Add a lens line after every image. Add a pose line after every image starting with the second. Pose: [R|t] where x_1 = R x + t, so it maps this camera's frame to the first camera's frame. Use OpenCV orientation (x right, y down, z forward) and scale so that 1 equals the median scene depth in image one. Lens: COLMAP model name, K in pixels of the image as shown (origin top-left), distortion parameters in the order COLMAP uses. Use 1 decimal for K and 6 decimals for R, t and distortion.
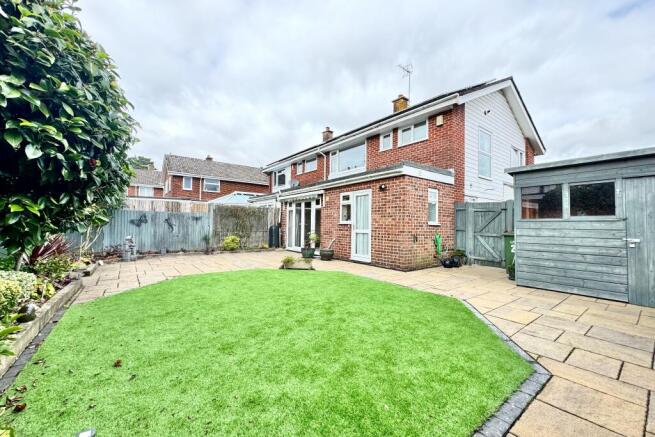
lens RADIAL K [[260.6, 0, 327.3], [0, 260.6, 218.2], [0, 0, 1]] dist [0.000134, -0.000074]
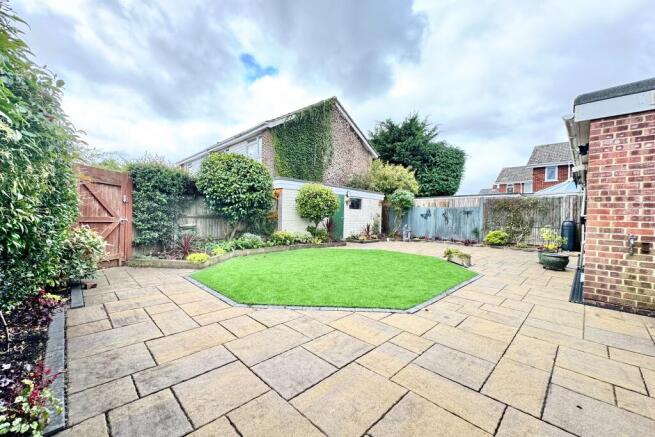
lens RADIAL K [[260.6, 0, 327.4], [0, 260.6, 218.9], [0, 0, 1]] dist [0.000134, -0.000074]
pose [[0.135095, 0.006340, -0.990812, 0.526782], [0.005733, 0.999958, 0.007180, 0.017727], [0.990816, -0.006650, 0.135053, 0.289930]]
